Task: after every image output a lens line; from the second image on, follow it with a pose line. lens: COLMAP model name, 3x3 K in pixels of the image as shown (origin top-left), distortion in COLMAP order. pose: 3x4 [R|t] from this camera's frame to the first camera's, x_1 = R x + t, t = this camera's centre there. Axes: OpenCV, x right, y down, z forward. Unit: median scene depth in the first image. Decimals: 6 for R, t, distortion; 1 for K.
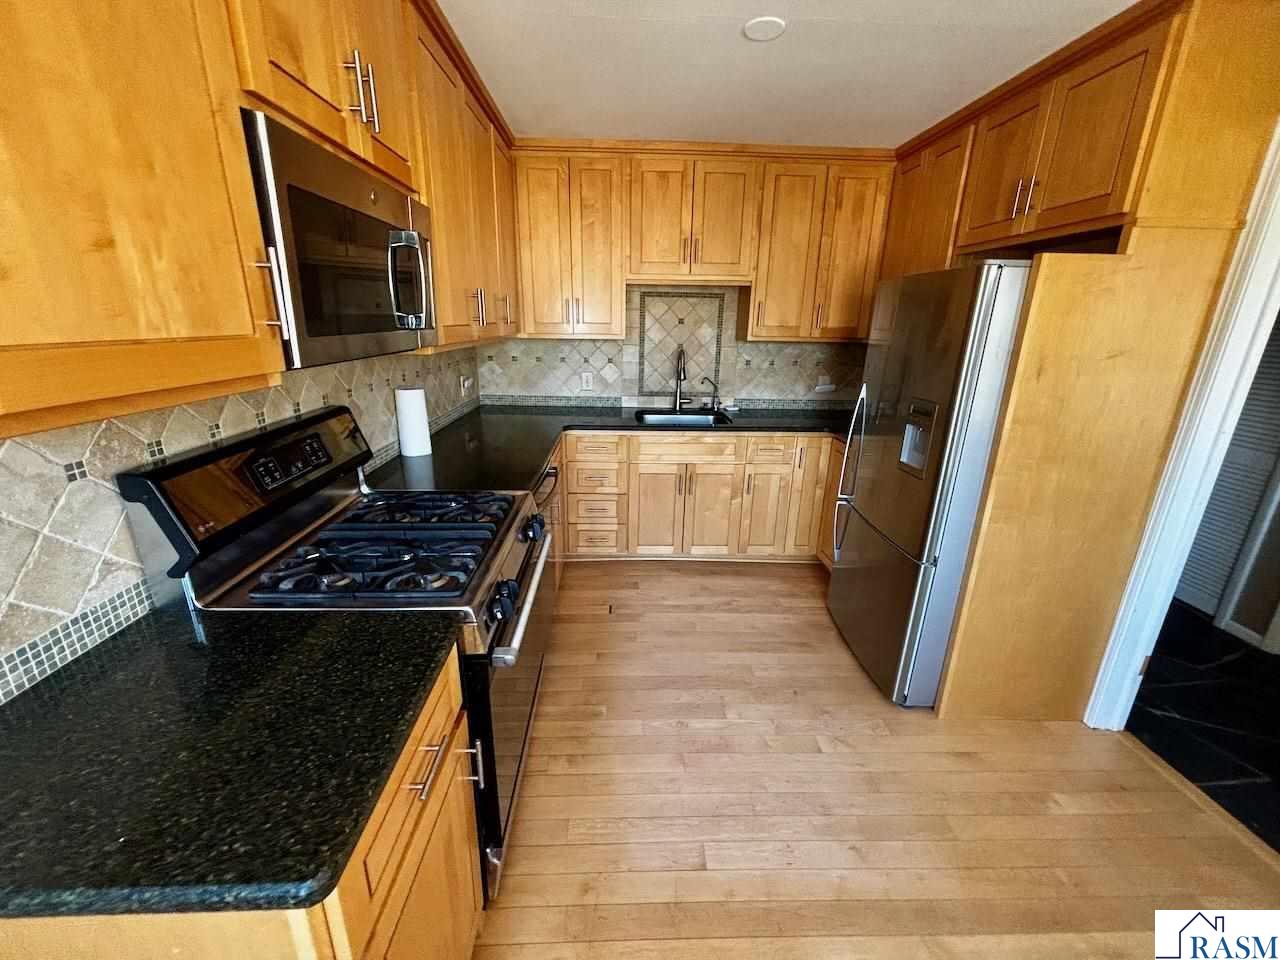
lens RADIAL K [[514.7, 0, 640.0], [0, 514.7, 480.0], [0, 0, 1]] dist [0.022394, -0.000142]
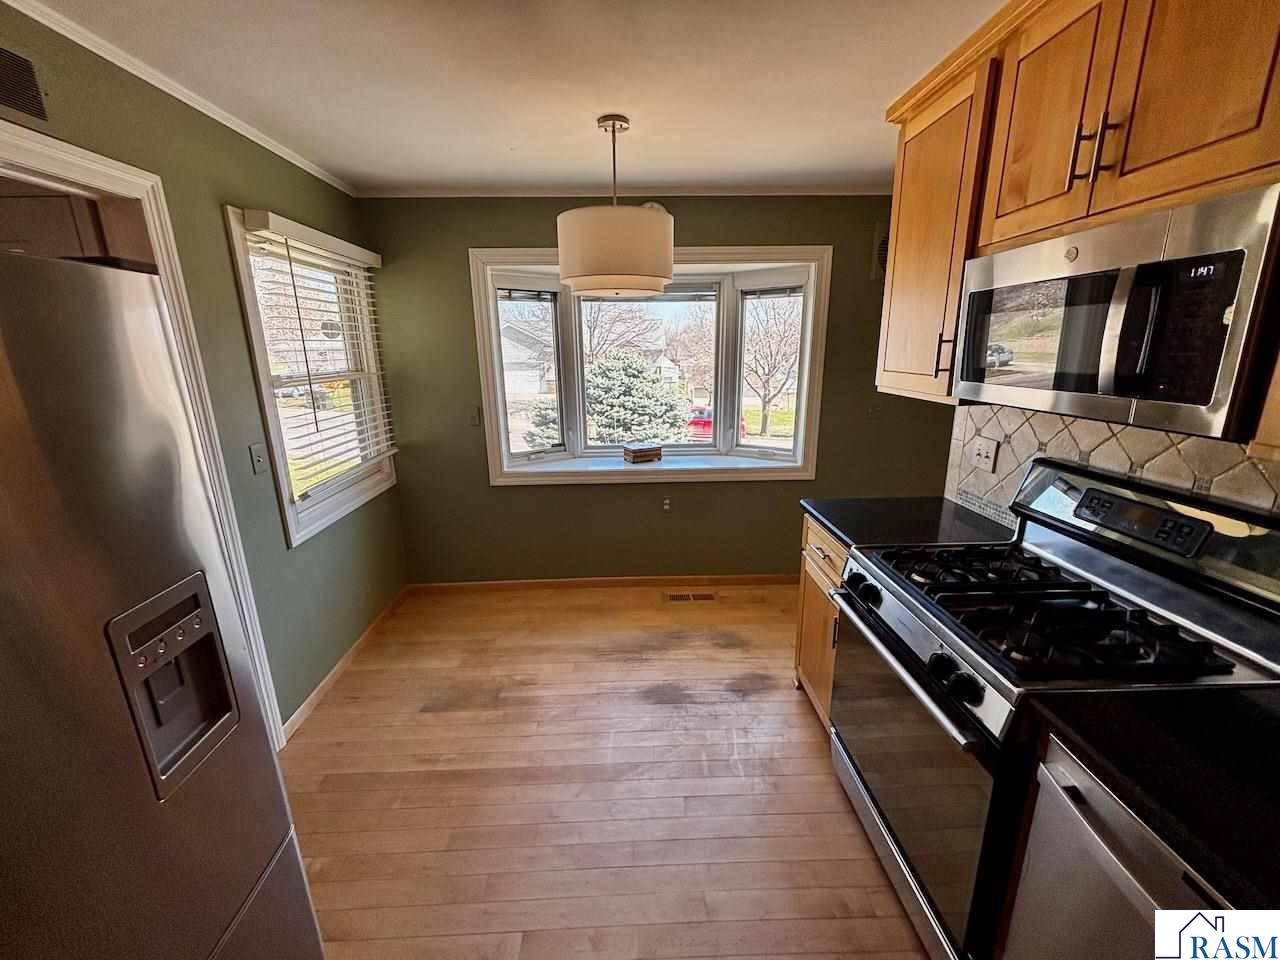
lens RADIAL K [[509.3, 0, 640.0], [0, 509.3, 480.0], [0, 0, 1]] dist [-0.001472, -0.000822]
pose [[-0.999949, -0.010005, 0.001497, 0.122630], [-0.007679, 0.847044, 0.531468, -0.283202], [-0.006586, 0.531429, -0.847077, 0.843368]]
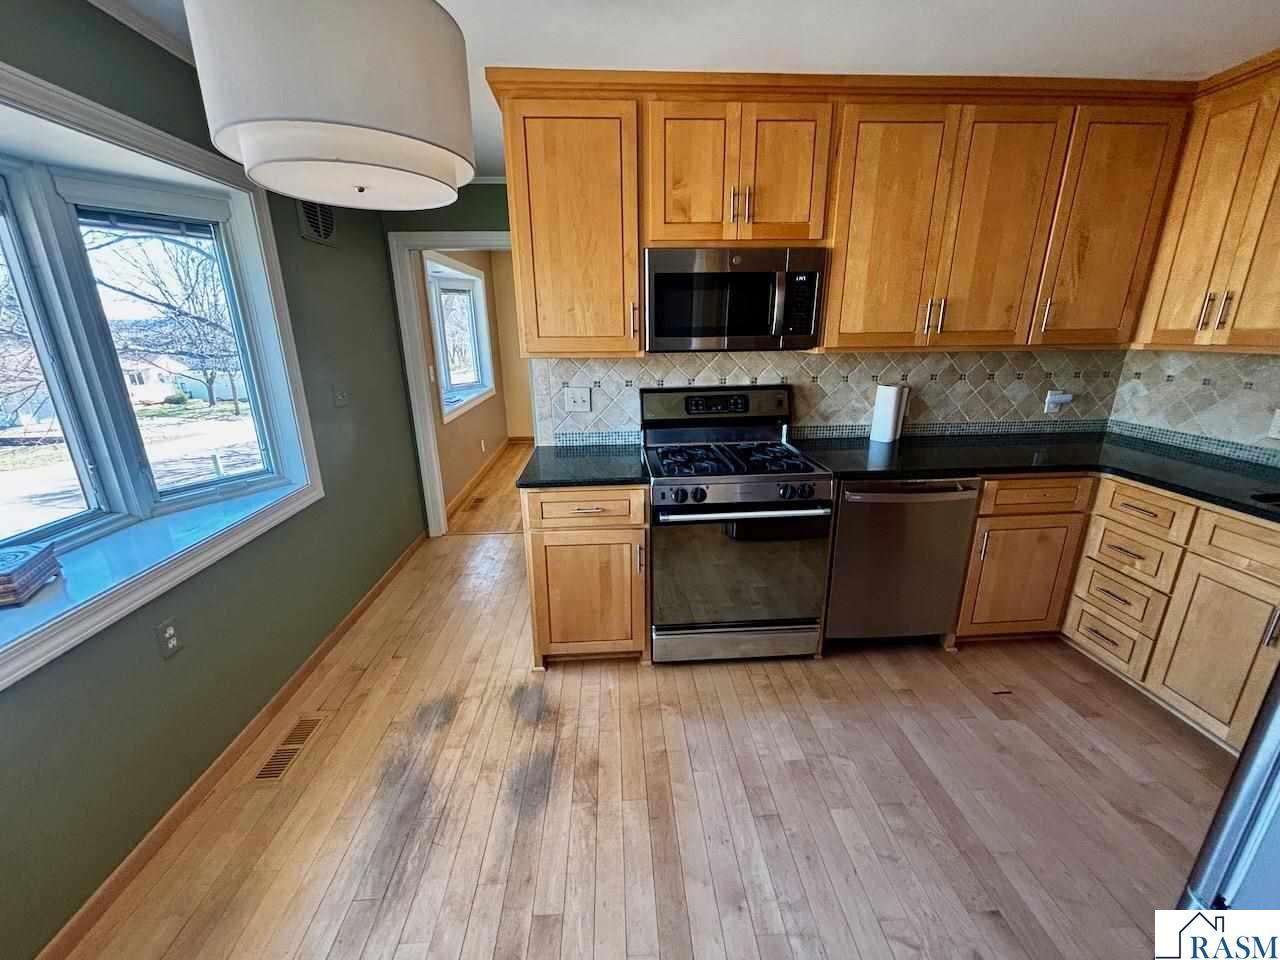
lens RADIAL K [[509.3, 0, 640.0], [0, 509.3, 480.0], [0, 0, 1]] dist [-0.001472, -0.000822]
pose [[0.019448, 0.269811, -0.962717, 0.562852], [-0.288328, 0.923504, 0.252996, -0.080611], [0.957334, 0.272658, 0.095754, 0.299260]]
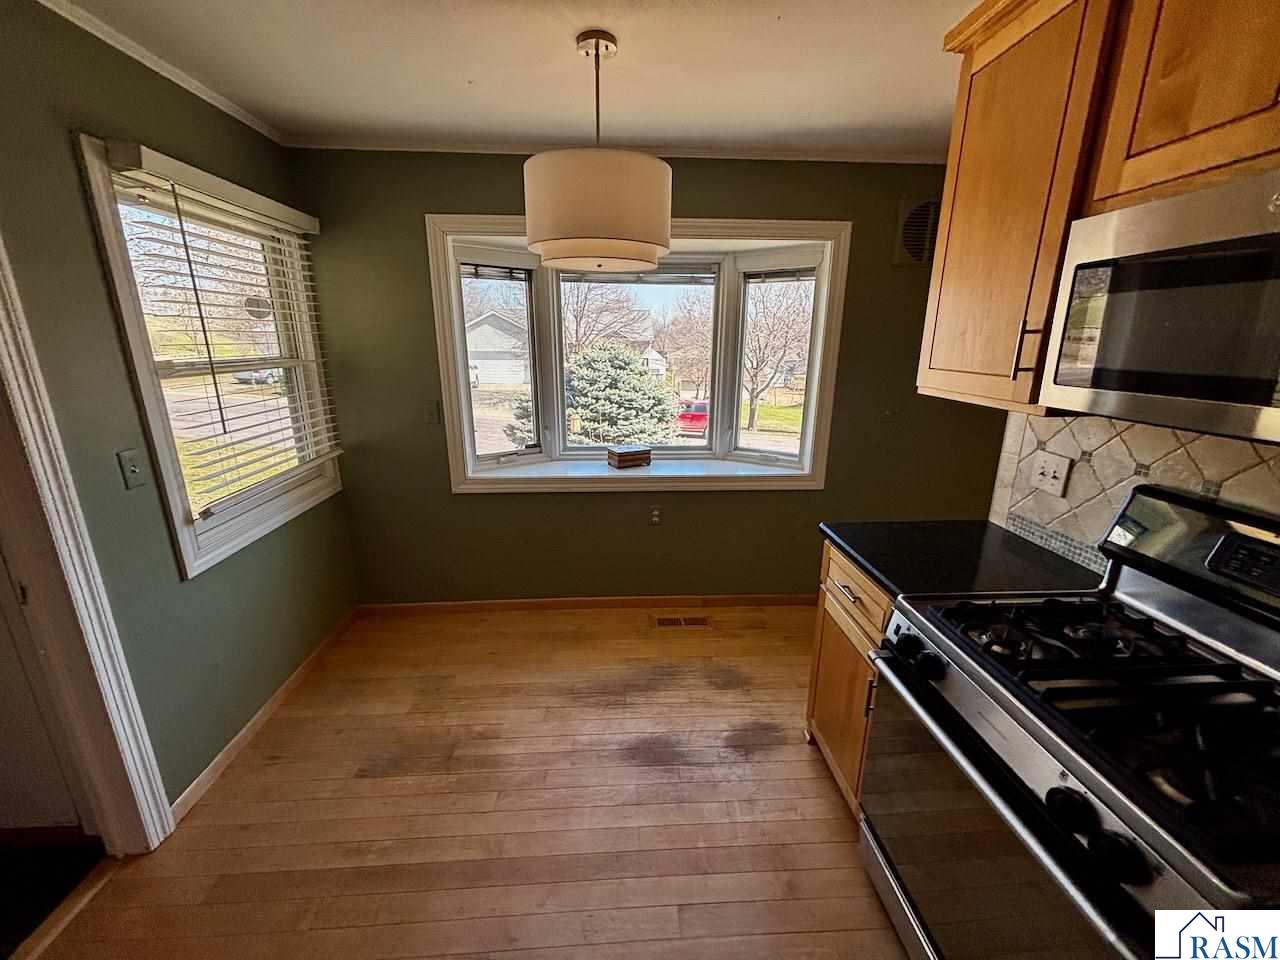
lens RADIAL K [[512.0, 0, 638.1], [0, 512.0, 479.6], [0, 0, 1]] dist [0.006676, 0.000168]
pose [[-0.999517, -0.020783, -0.023121, 0.123947], [-0.030010, 0.839168, 0.543044, -0.238328], [0.008116, 0.543475, -0.839386, 0.713682]]
